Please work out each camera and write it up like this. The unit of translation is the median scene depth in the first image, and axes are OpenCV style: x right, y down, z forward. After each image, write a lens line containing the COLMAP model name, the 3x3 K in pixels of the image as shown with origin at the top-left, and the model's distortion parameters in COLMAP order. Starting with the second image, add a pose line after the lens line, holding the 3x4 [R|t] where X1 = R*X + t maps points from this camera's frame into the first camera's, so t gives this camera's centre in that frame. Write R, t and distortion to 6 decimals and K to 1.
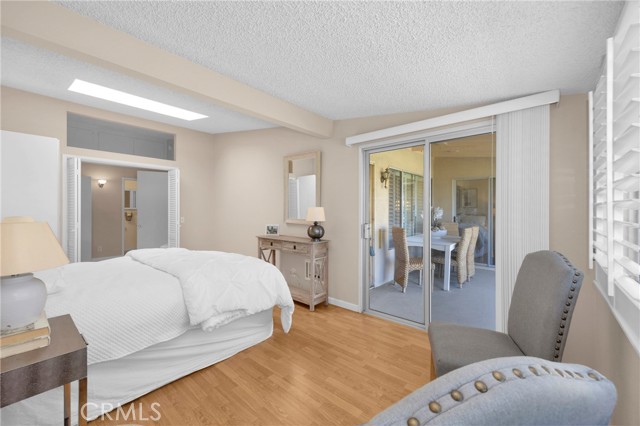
lens RADIAL K [[257.0, 0, 319.2], [0, 257.0, 210.7], [0, 0, 1]] dist [0.007038, 0.000650]
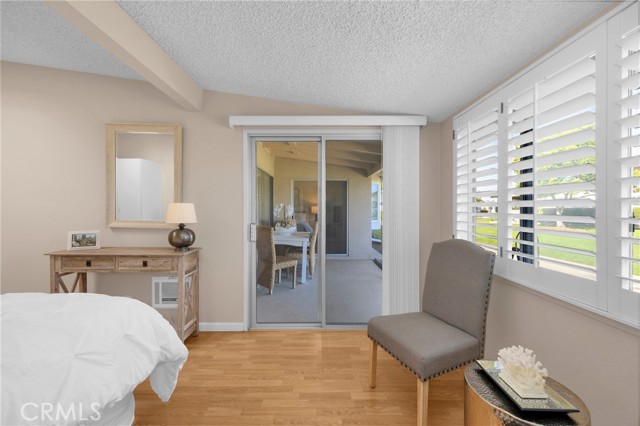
lens RADIAL K [[257.0, 0, 318.9], [0, 257.0, 209.6], [0, 0, 1]] dist [0.007038, 0.000650]
pose [[0.752233, -0.006010, 0.658870, -0.204352], [0.001948, 0.999974, 0.006897, -0.000724], [-0.658895, -0.003905, 0.752225, 0.215256]]
